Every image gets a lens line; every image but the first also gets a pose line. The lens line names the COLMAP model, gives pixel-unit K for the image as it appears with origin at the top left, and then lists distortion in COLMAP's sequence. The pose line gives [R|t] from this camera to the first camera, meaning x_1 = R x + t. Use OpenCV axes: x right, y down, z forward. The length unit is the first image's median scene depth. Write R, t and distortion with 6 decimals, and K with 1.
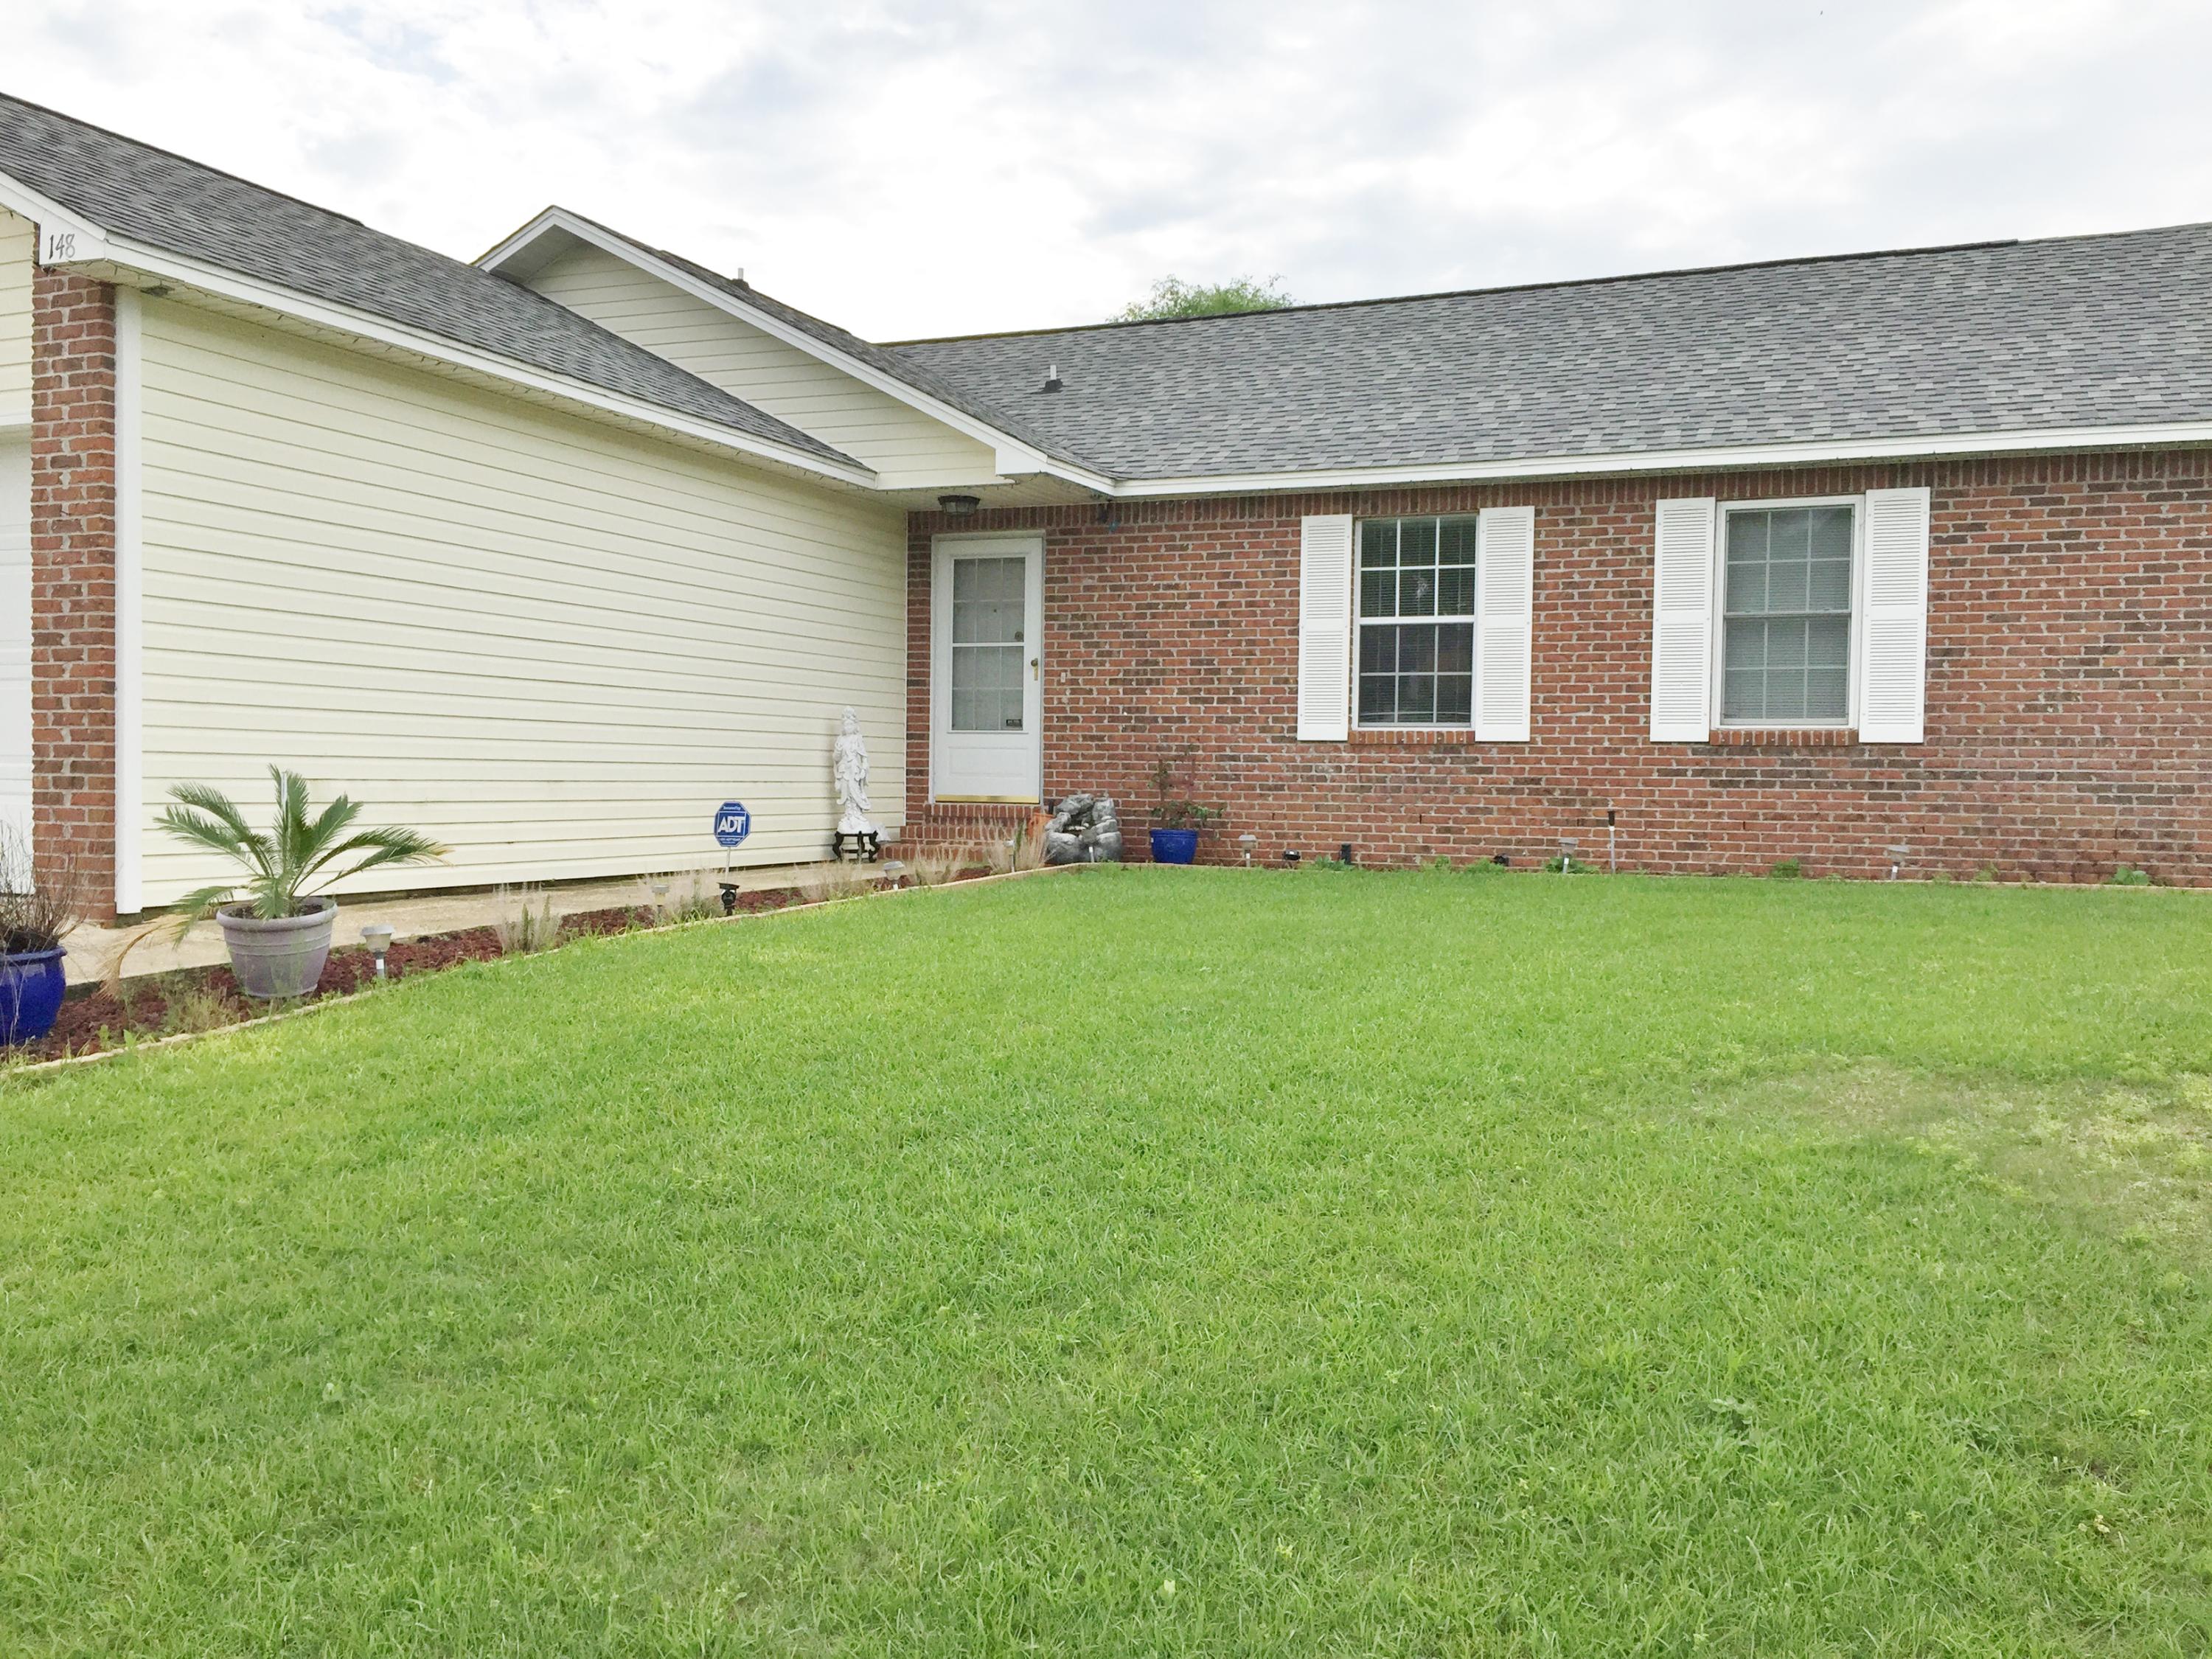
lens RADIAL K [[1901.4, 0, 1104.4], [0, 1901.4, 824.1], [0, 0, 1]] dist [0.094371, -0.134091]
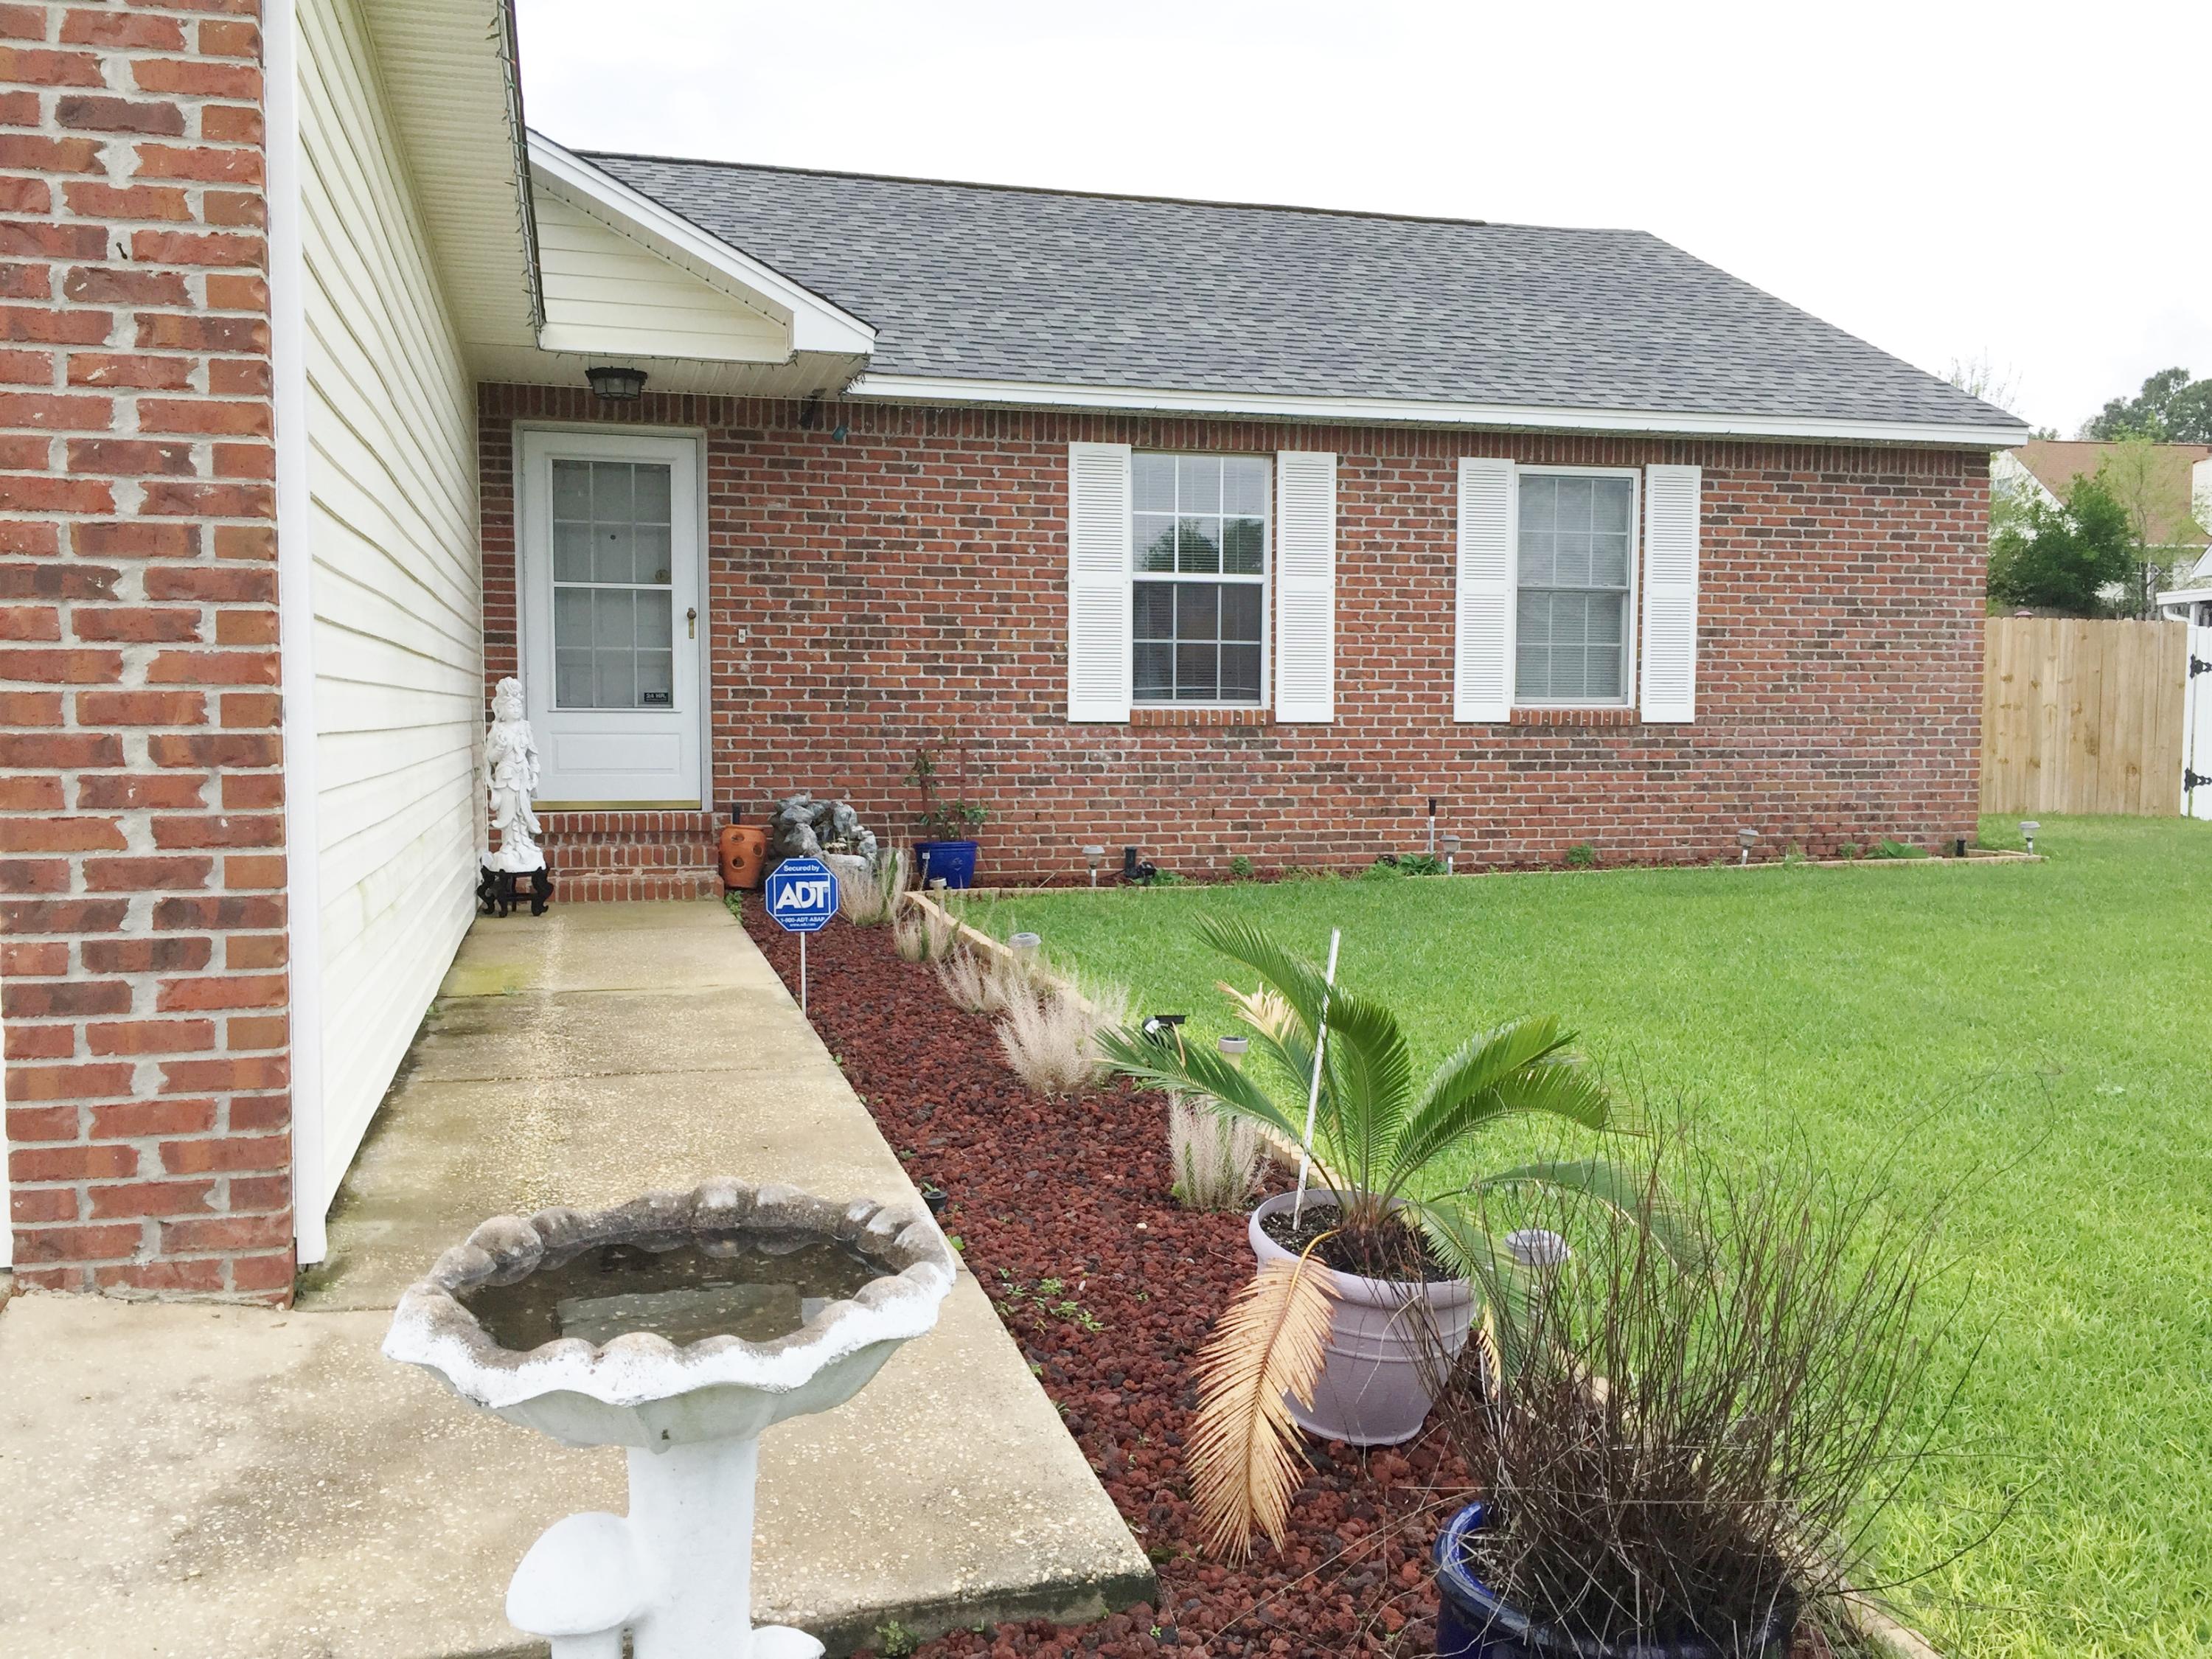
lens RADIAL K [[1901.4, 0, 1104.4], [0, 1901.4, 824.1], [0, 0, 1]] dist [0.094371, -0.134091]
pose [[0.787861, -0.046655, 0.614083, -0.407068], [0.022815, 0.998653, 0.046601, -0.040242], [-0.615430, -0.022705, 0.787865, 0.376896]]
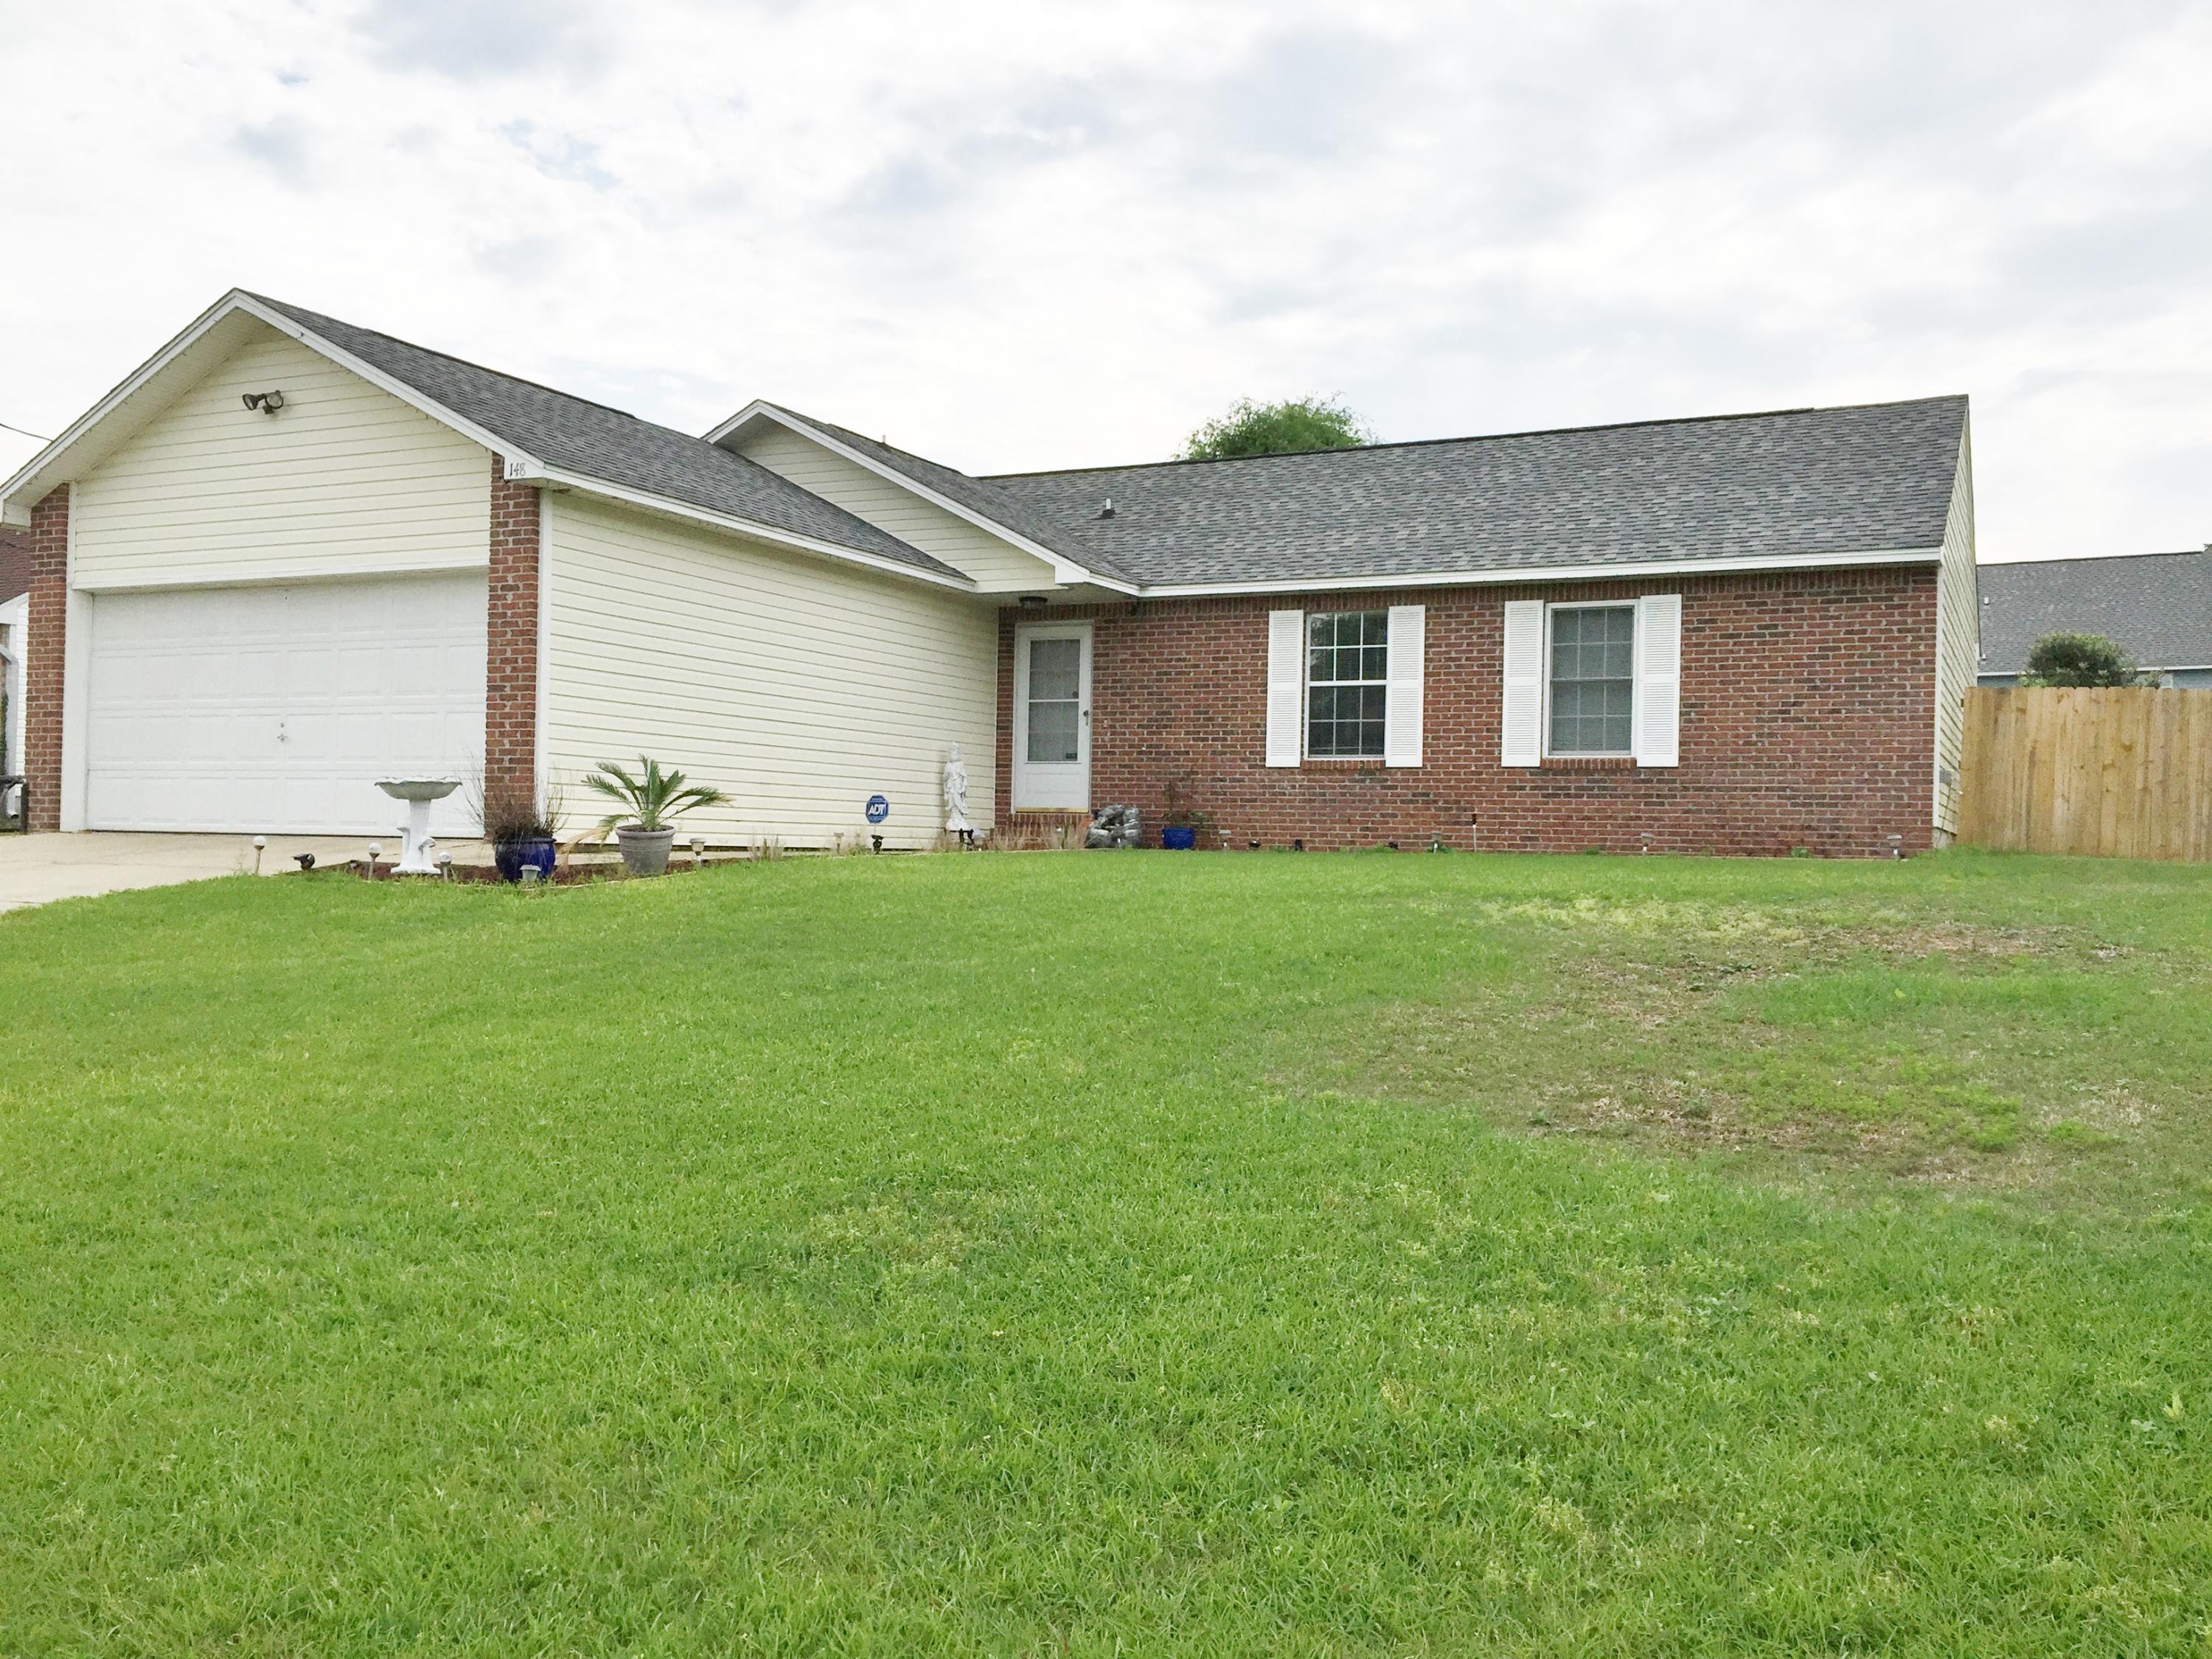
lens RADIAL K [[1901.4, 0, 1104.4], [0, 1901.4, 824.1], [0, 0, 1]] dist [0.094371, -0.134091]
pose [[0.998034, 0.007102, -0.062267, 0.073985], [-0.009523, 0.999207, -0.038661, 0.058647], [0.061944, 0.039178, 0.997310, -0.456867]]
